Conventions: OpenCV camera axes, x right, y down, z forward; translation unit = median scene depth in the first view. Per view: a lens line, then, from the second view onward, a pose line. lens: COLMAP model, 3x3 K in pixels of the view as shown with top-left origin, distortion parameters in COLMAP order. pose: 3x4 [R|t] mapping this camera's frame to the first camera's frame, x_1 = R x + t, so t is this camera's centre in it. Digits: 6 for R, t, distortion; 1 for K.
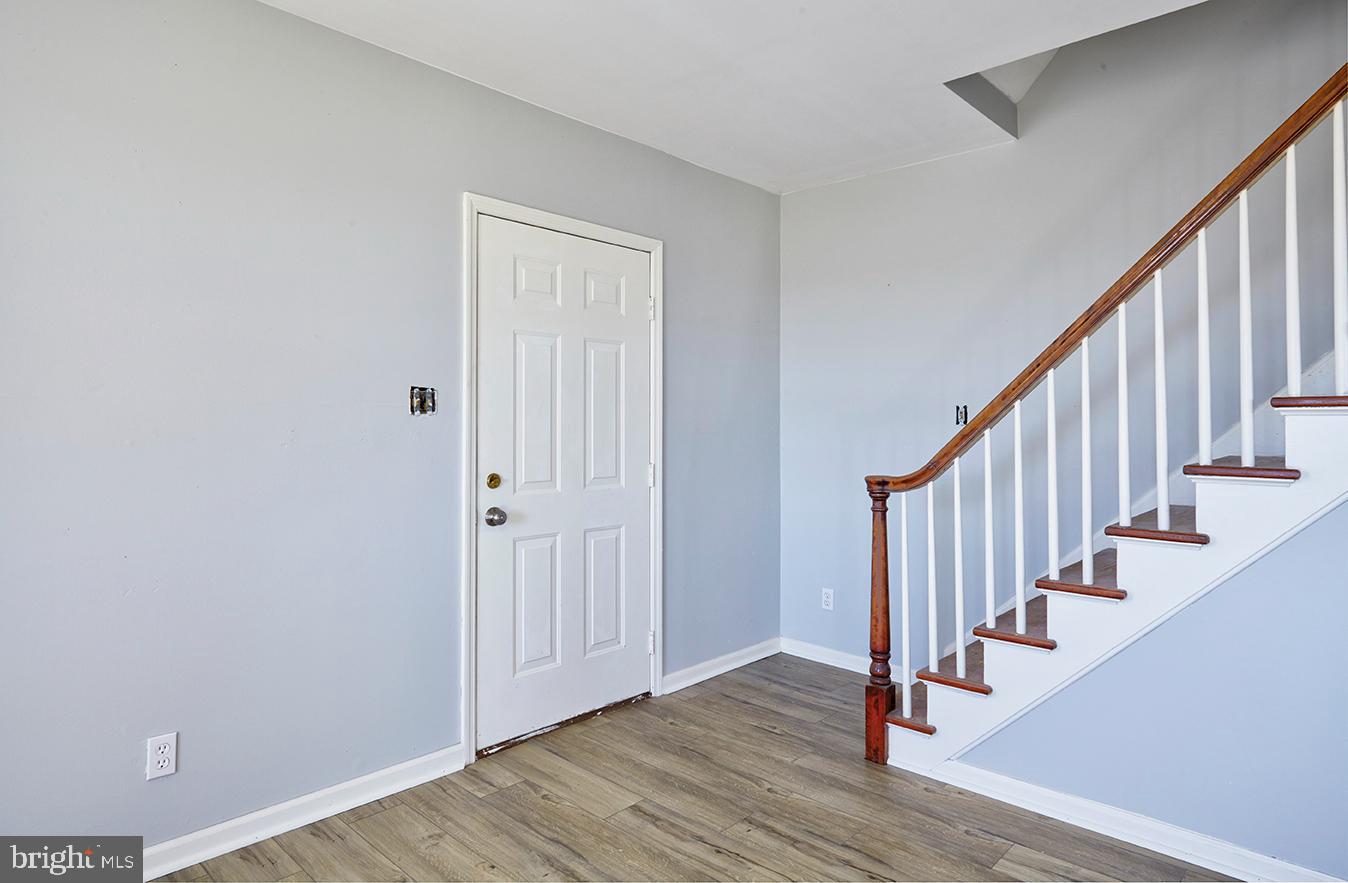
lens RADIAL K [[773.2, 0, 614.4], [0, 773.2, 426.9], [0, 0, 1]] dist [-0.003066, 0.001066]
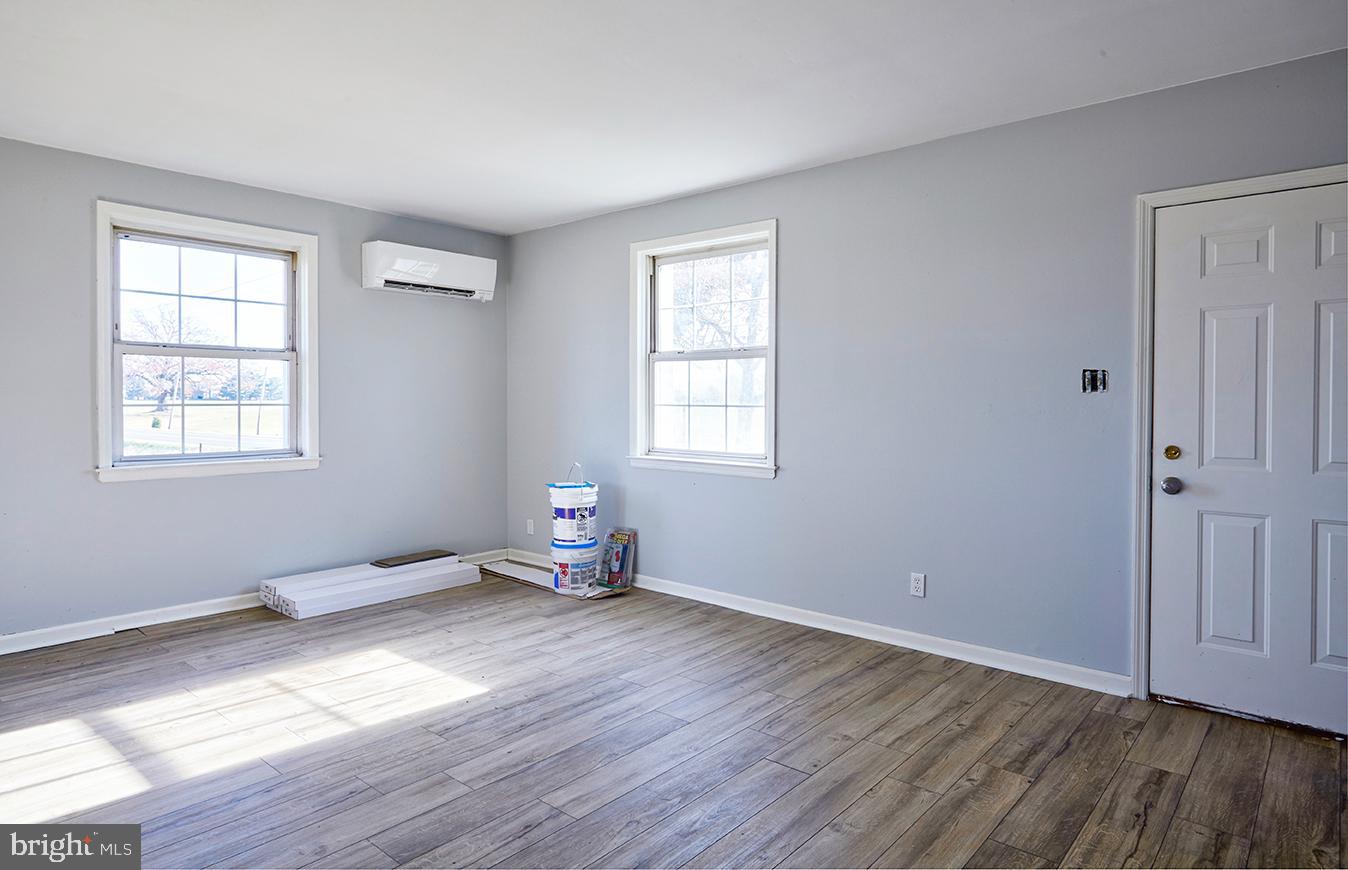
lens RADIAL K [[773.2, 0, 721.7], [0, 773.2, 416.5], [0, 0, 1]] dist [-0.003066, 0.001066]
pose [[0.096110, 0.017352, -0.995220, 0.889619], [-0.001968, 0.999849, 0.017243, 0.002775], [0.995369, 0.000301, 0.096129, 0.285548]]
